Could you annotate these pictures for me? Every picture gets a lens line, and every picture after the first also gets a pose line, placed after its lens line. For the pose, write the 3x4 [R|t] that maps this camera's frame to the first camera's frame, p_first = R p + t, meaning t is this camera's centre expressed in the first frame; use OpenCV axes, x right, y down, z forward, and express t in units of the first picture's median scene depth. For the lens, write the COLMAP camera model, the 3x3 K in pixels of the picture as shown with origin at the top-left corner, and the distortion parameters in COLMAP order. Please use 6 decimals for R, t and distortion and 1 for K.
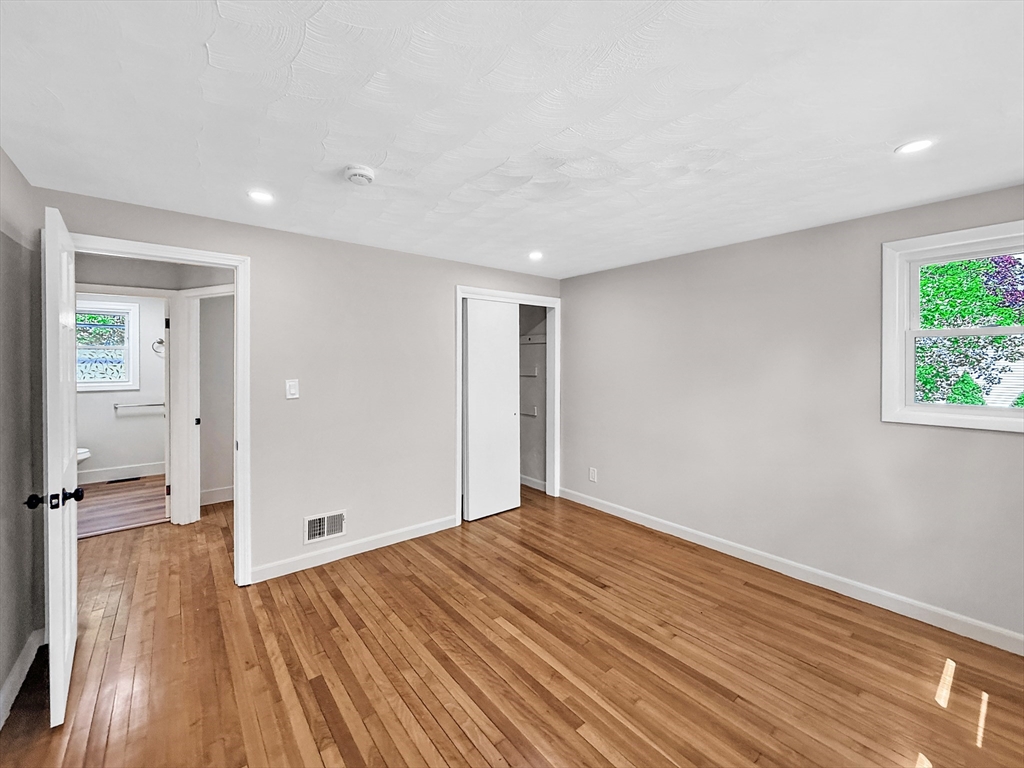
lens RADIAL K [[414.8, 0, 508.3], [0, 414.8, 365.8], [0, 0, 1]] dist [0.000349, 0.000274]
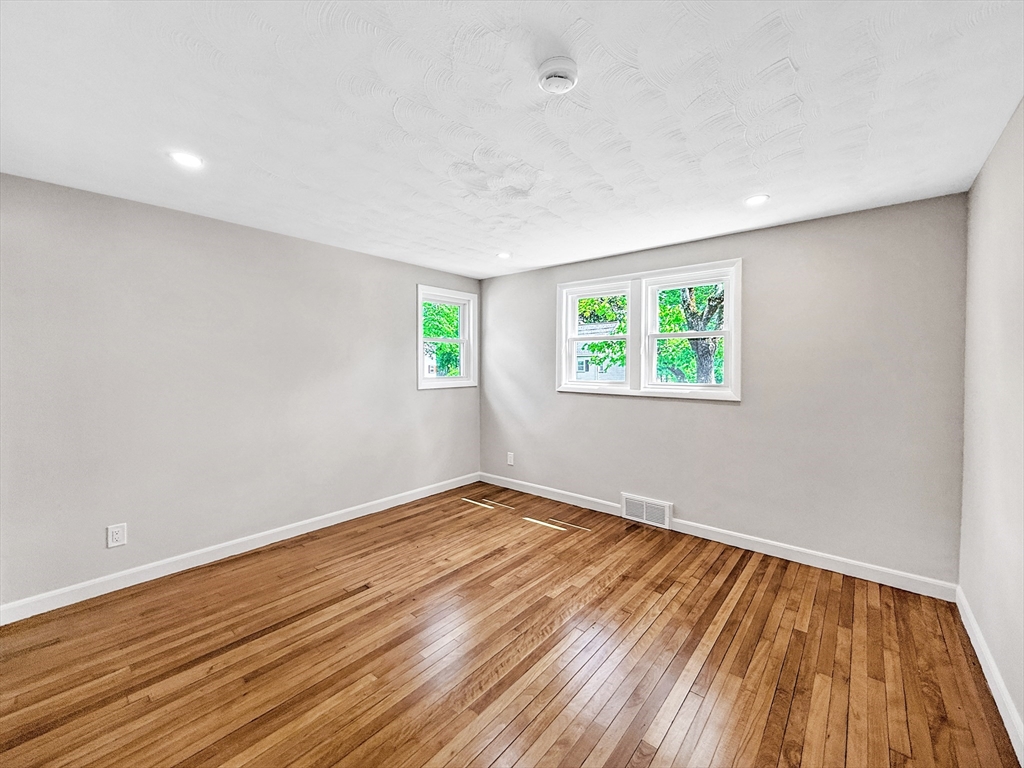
lens RADIAL K [[414.8, 0, 508.3], [0, 414.8, 365.8], [0, 0, 1]] dist [0.000349, 0.000274]
pose [[-0.178553, -0.004955, 0.983918, -0.701481], [0.004644, 0.999972, 0.005878, 0.025756], [-0.983919, 0.005619, -0.178525, 0.794996]]
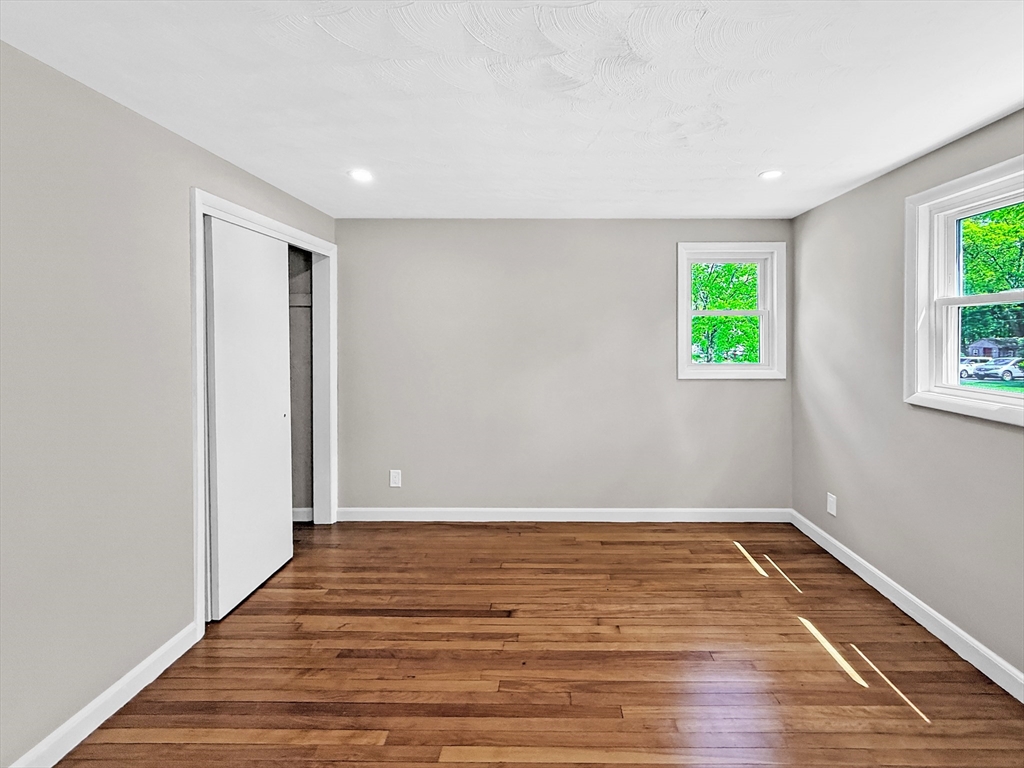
lens RADIAL K [[425.6, 0, 548.9], [0, 425.6, 338.0], [0, 0, 1]] dist [0.000253, 0.000056]
pose [[0.636824, -0.005791, 0.770988, -0.327950], [0.006784, 0.999975, 0.001908, -0.000575], [-0.770979, 0.004015, 0.636847, 0.389935]]
